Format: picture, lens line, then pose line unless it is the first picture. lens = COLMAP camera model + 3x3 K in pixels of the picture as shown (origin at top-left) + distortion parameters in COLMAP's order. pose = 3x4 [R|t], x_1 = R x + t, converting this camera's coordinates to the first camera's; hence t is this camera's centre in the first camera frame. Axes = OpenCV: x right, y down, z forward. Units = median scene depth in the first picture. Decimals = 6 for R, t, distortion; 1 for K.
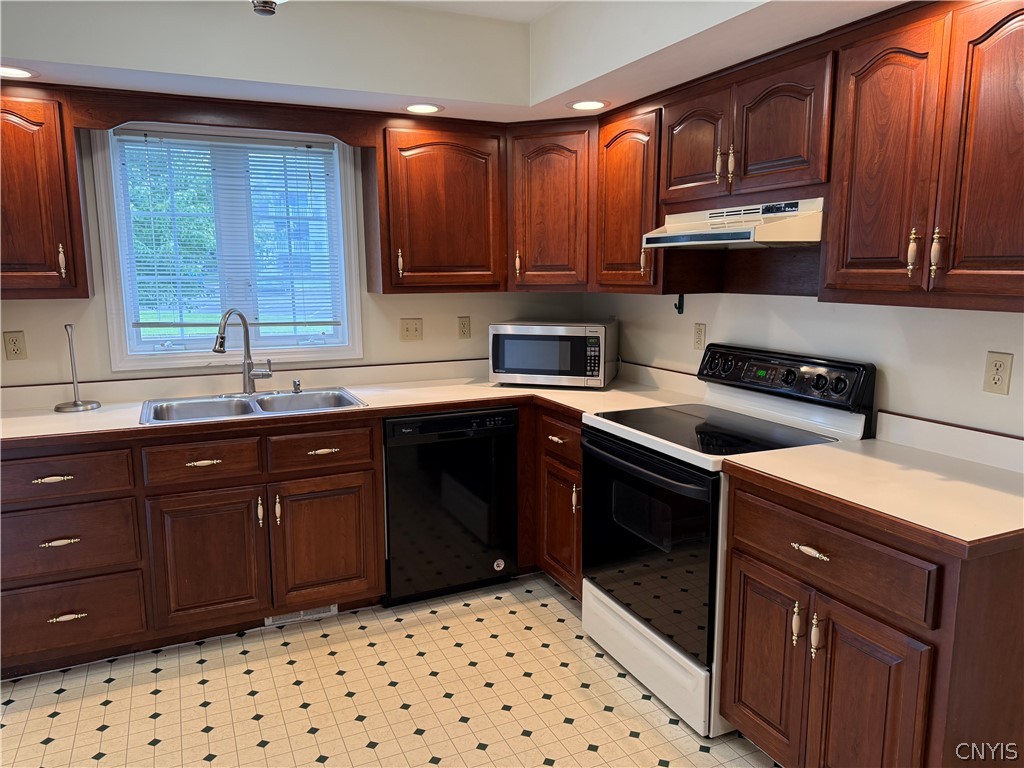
lens RADIAL K [[726.6, 0, 514.4], [0, 726.6, 376.4], [0, 0, 1]] dist [0.113742, -0.157182]
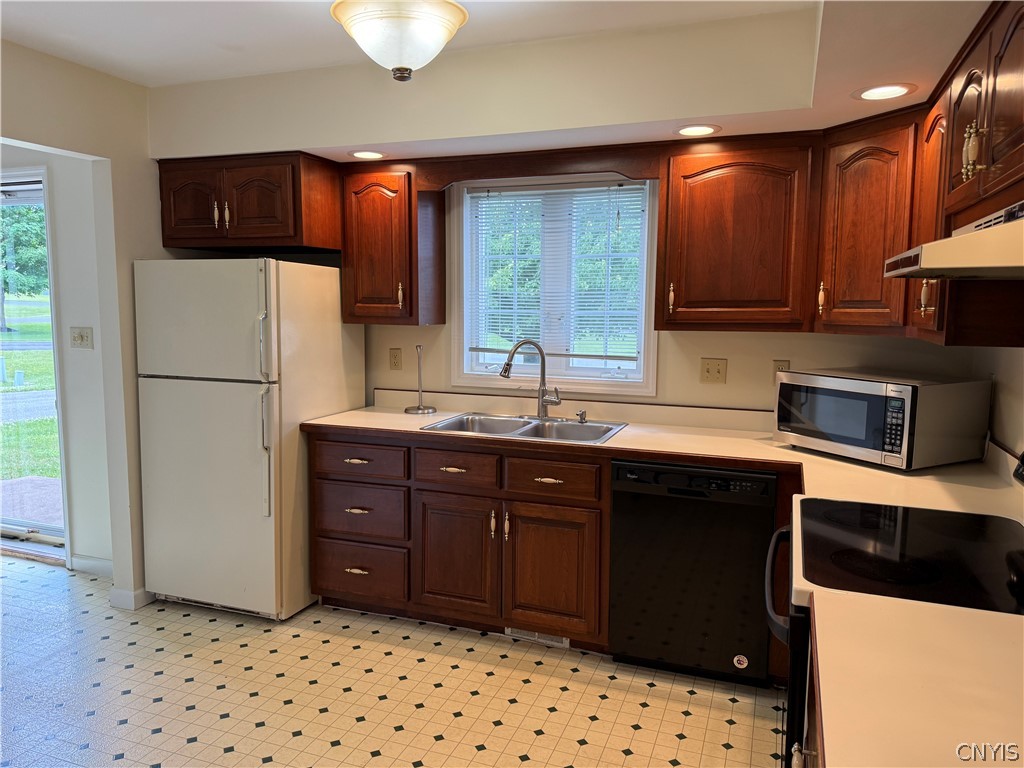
lens RADIAL K [[726.6, 0, 514.4], [0, 726.6, 376.4], [0, 0, 1]] dist [0.113742, -0.157182]
pose [[0.708110, 0.081945, -0.701331, 0.363053], [-0.115508, 0.993306, -0.000564, -0.032234], [0.696591, 0.081409, 0.712835, 0.204425]]
